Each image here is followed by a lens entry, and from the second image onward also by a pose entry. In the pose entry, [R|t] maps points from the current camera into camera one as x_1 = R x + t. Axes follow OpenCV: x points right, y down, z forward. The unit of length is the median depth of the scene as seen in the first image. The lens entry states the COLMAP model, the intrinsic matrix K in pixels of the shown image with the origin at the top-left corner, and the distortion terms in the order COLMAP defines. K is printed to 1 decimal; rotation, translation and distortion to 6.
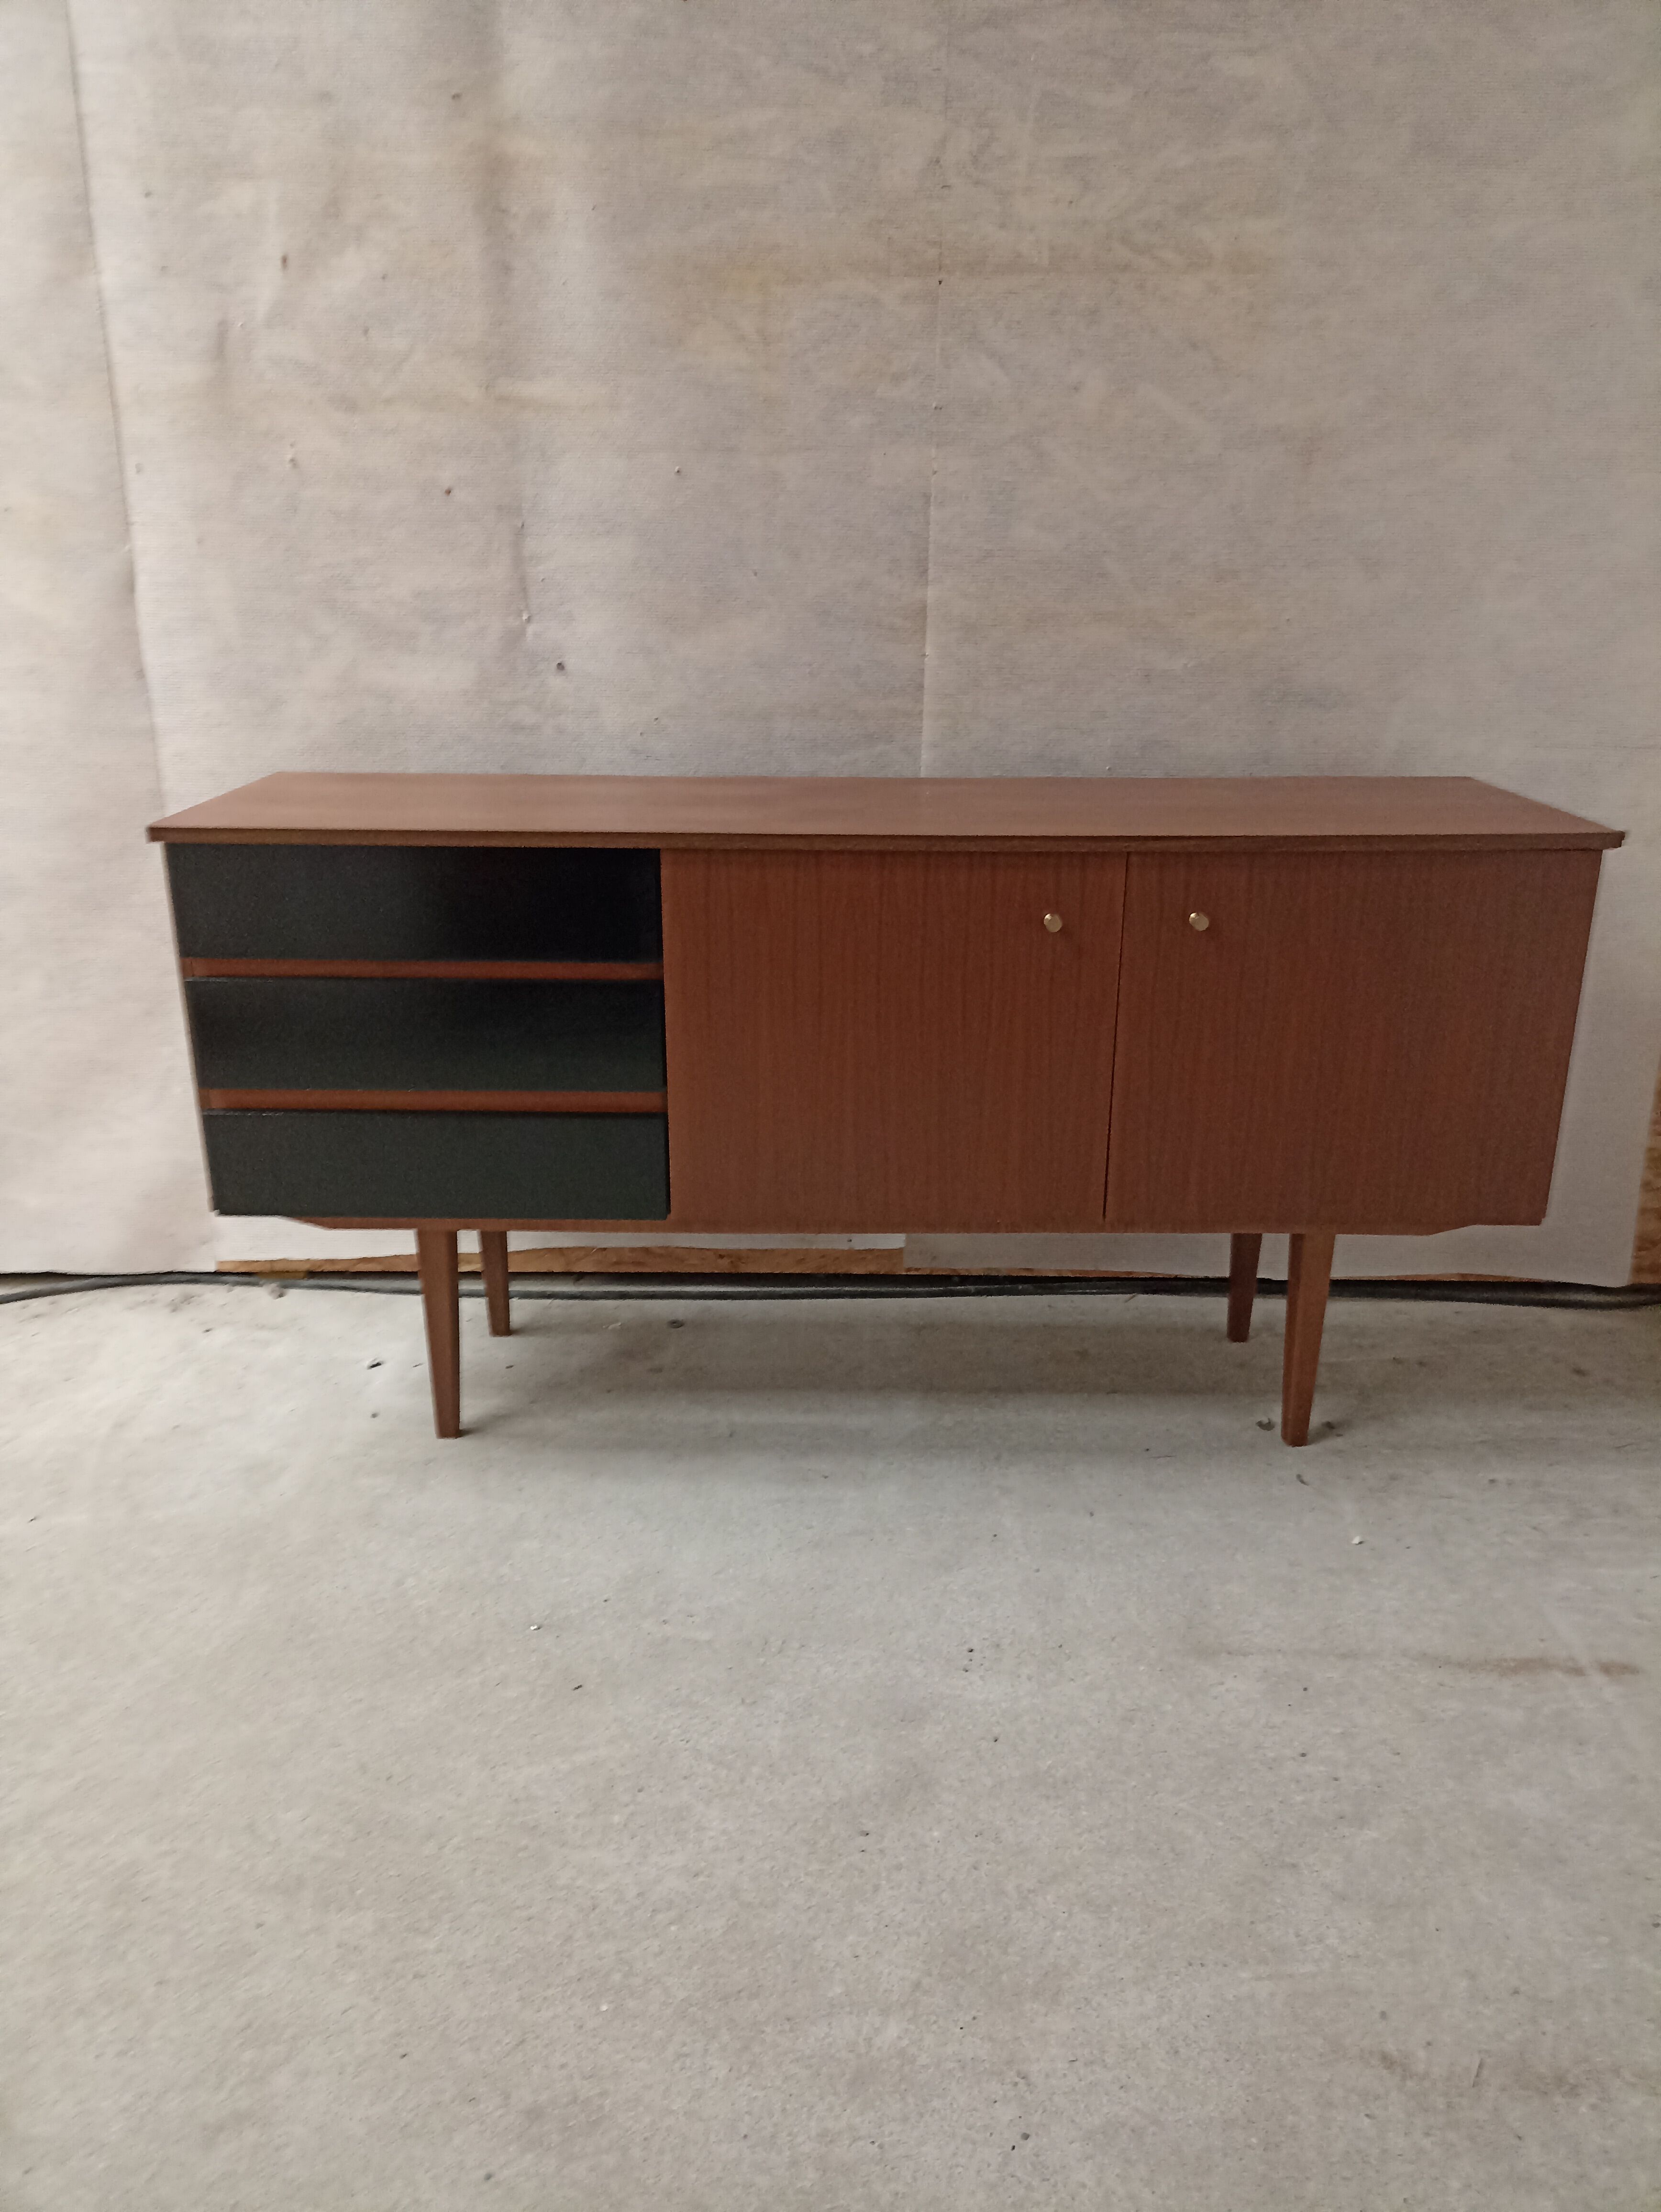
lens RADIAL K [[1622.6, 0, 835.3], [0, 1622.6, 1108.4], [0, 0, 1]] dist [0.032172, -0.027635]
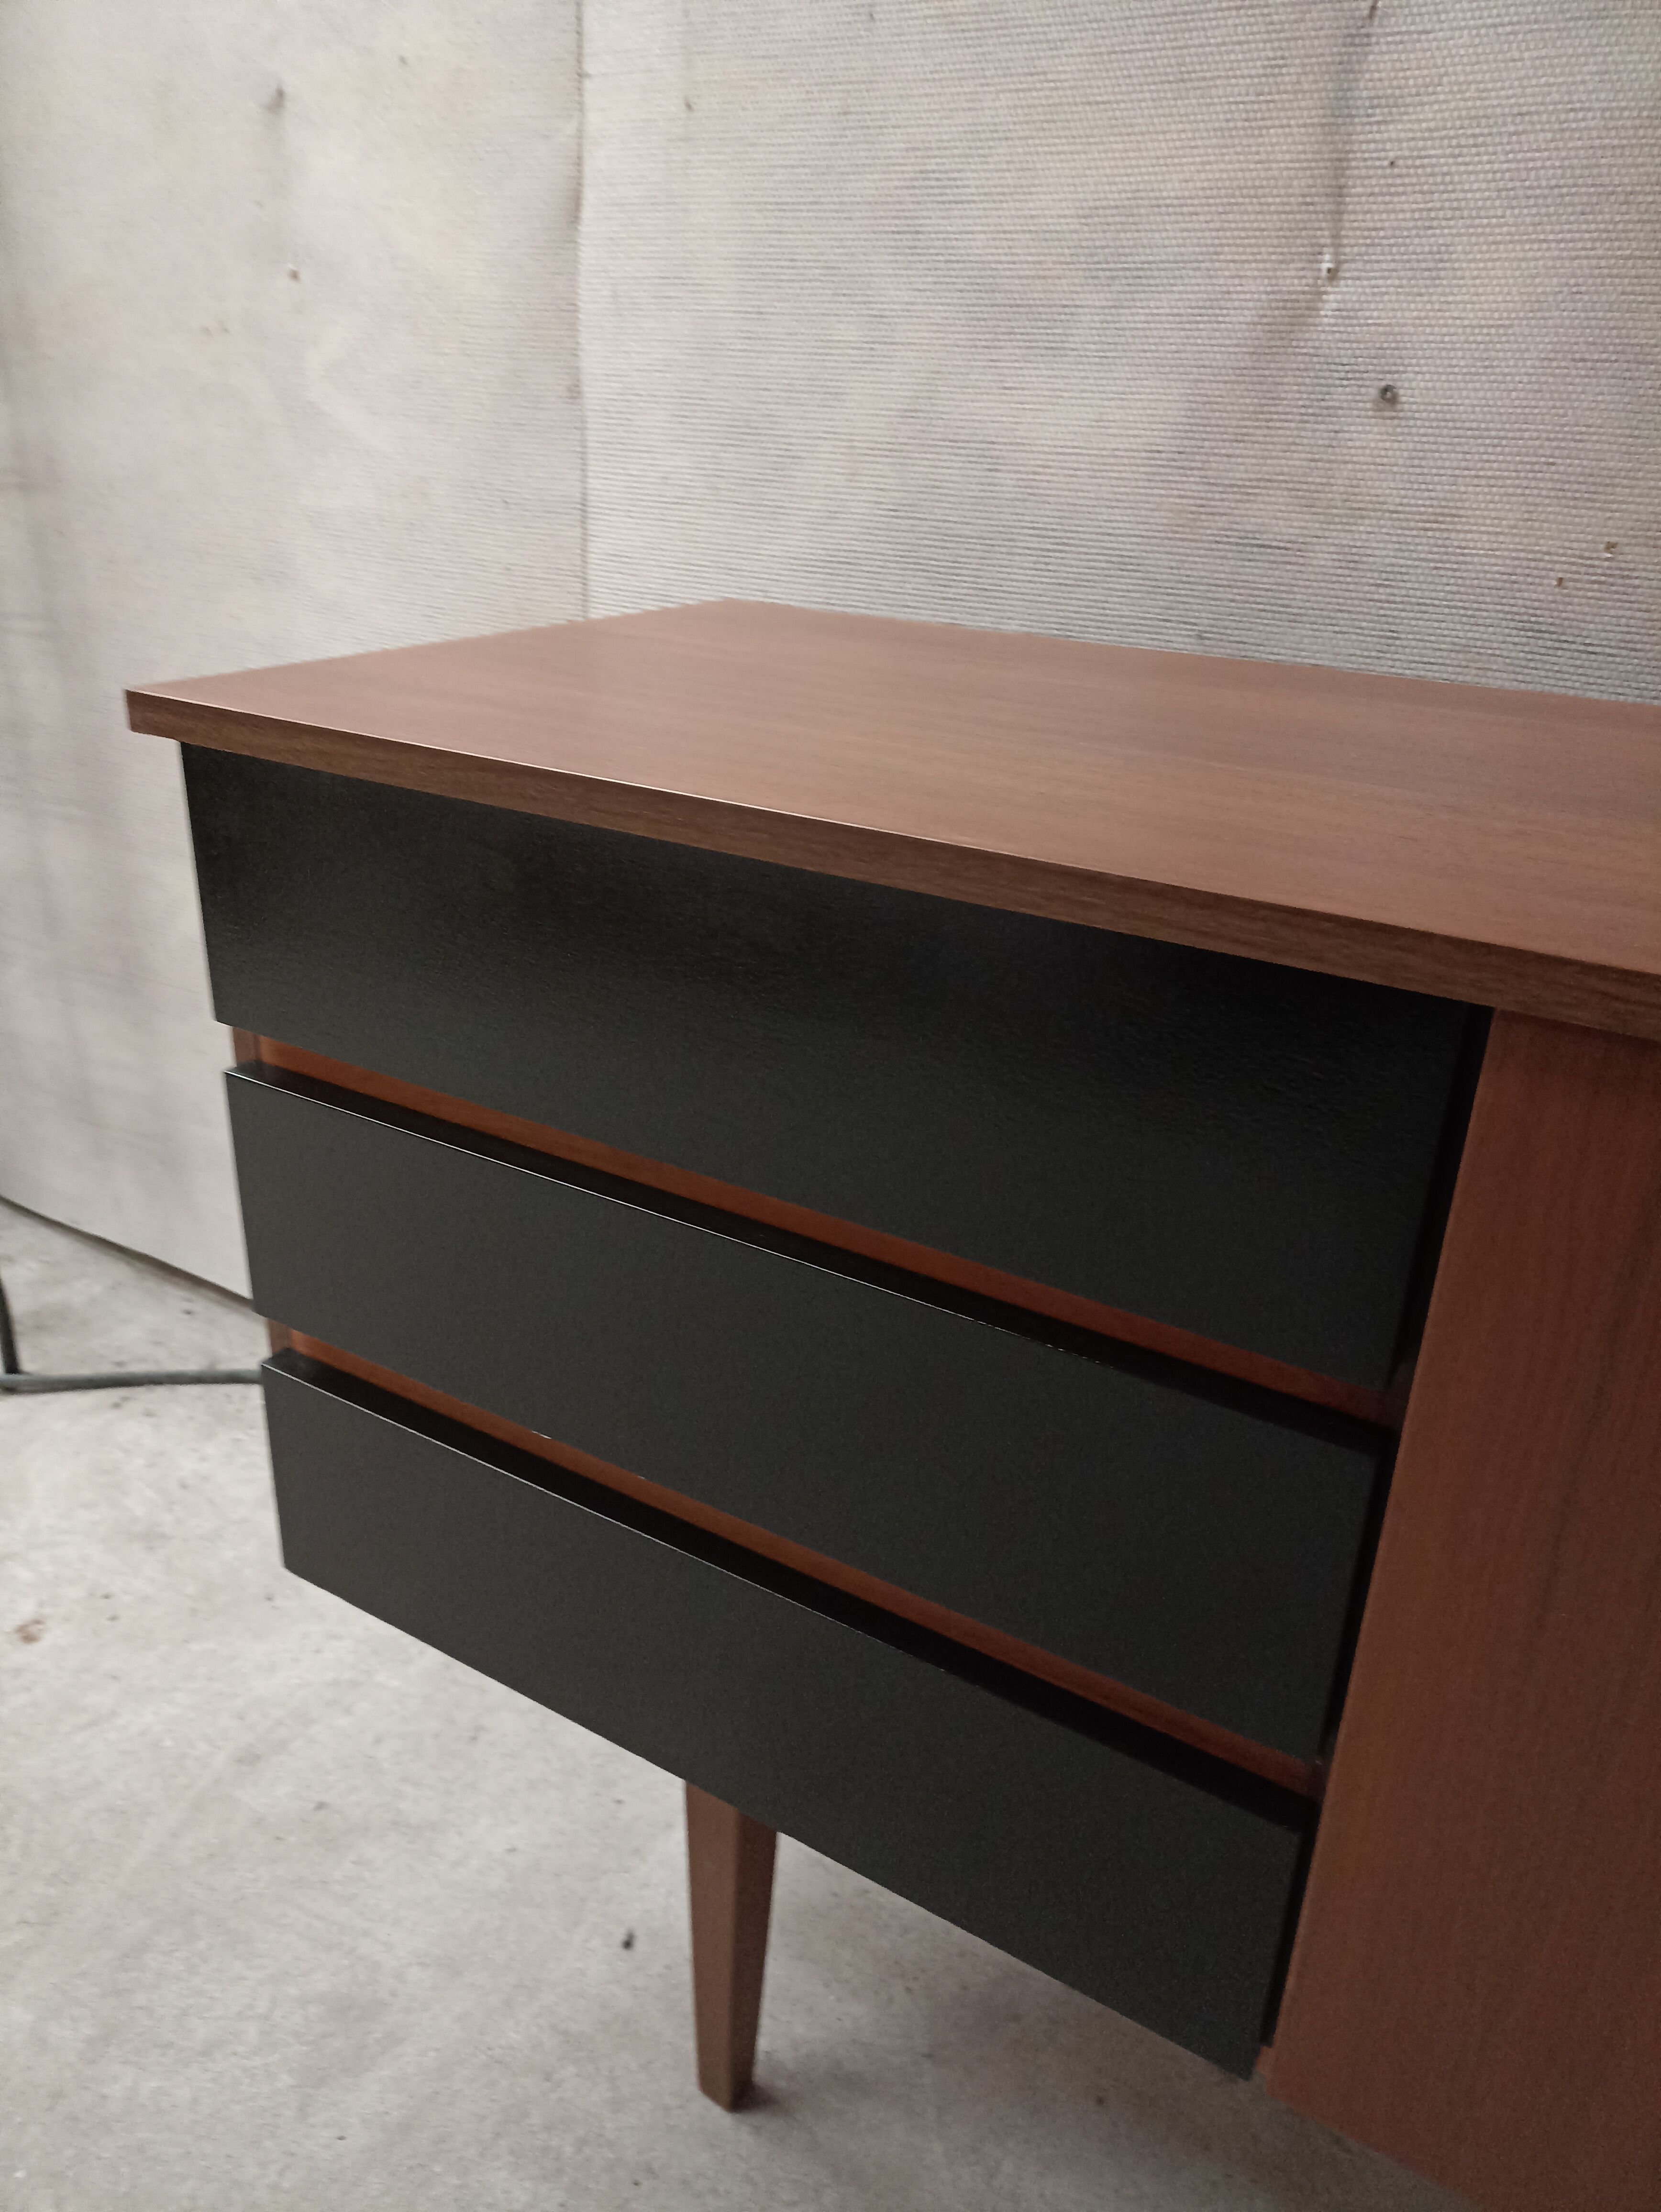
lens RADIAL K [[1622.6, 0, 835.6], [0, 1622.6, 1102.4], [0, 0, 1]] dist [0.032172, -0.027635]
pose [[0.856906, 0.230934, -0.460849, -0.062416], [-0.197575, 0.972896, 0.120152, -0.129534], [0.476106, -0.011906, 0.879307, 0.605484]]
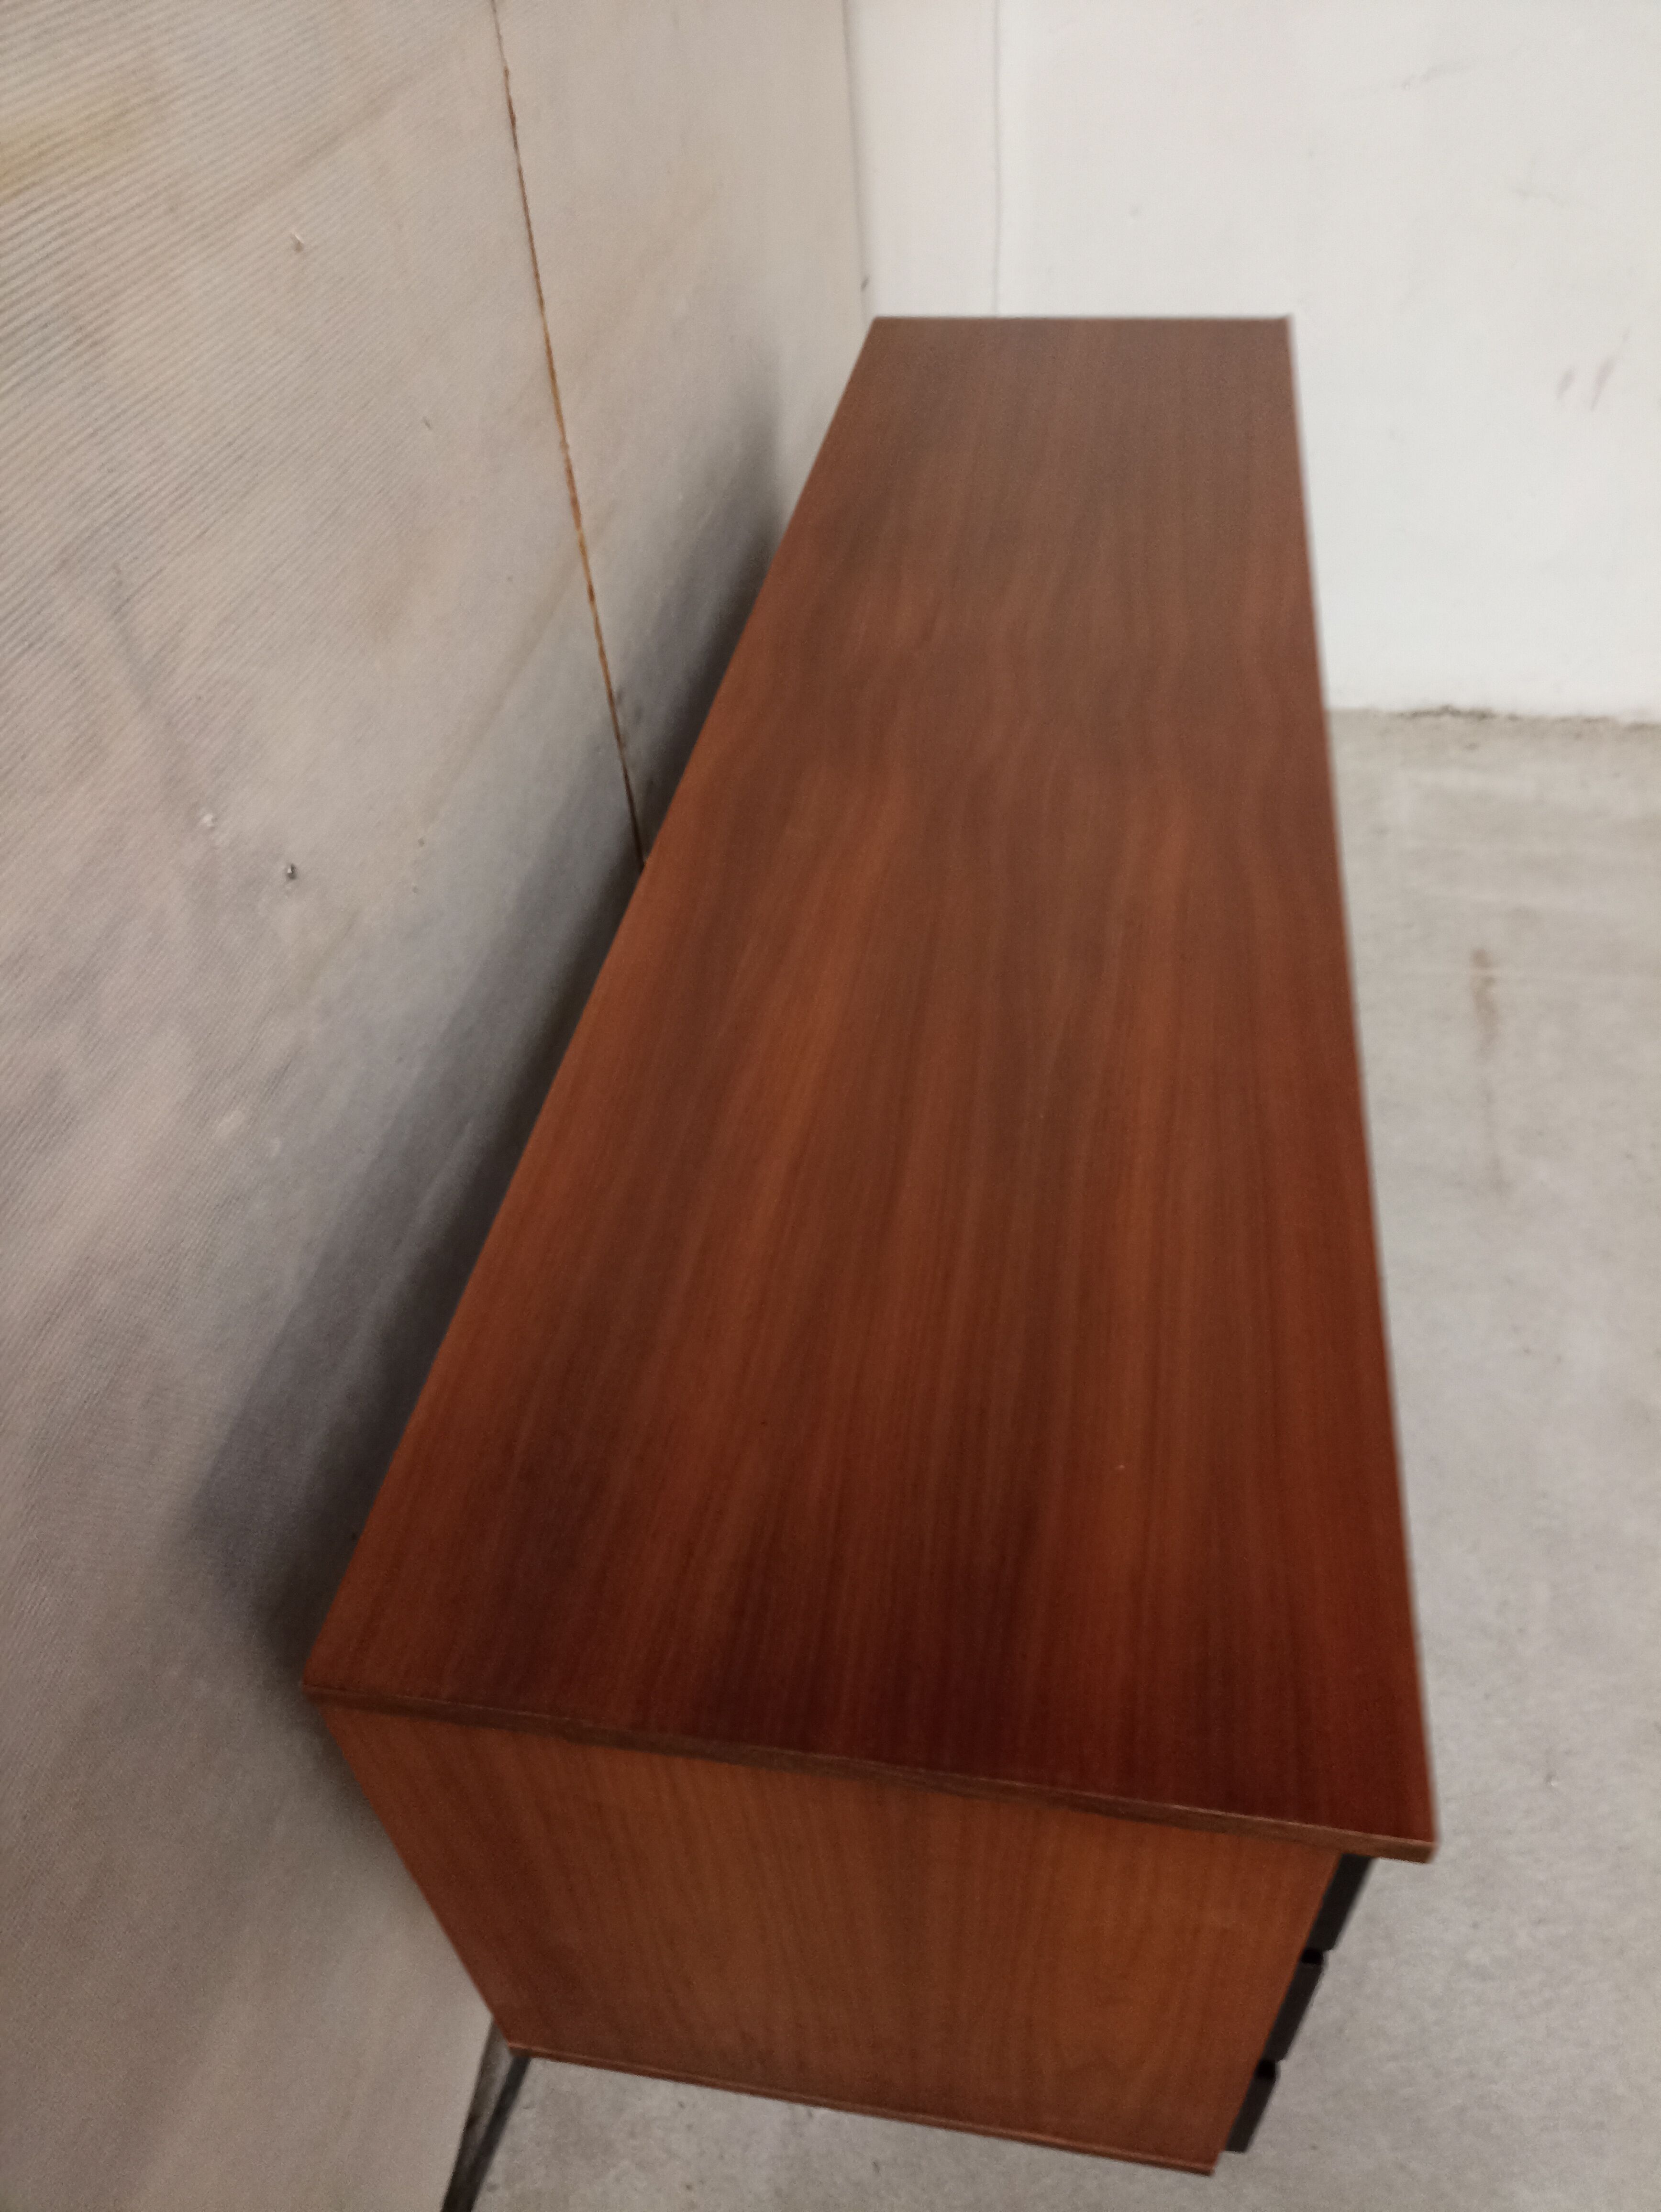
lens RADIAL K [[1622.6, 0, 848.4], [0, 1622.6, 1092.5], [0, 0, 1]] dist [0.032172, -0.027635]
pose [[0.160188, -0.688074, 0.707739, -0.467468], [0.366779, 0.707154, 0.604489, -0.433573], [-0.916413, 0.162752, 0.365649, 0.786986]]
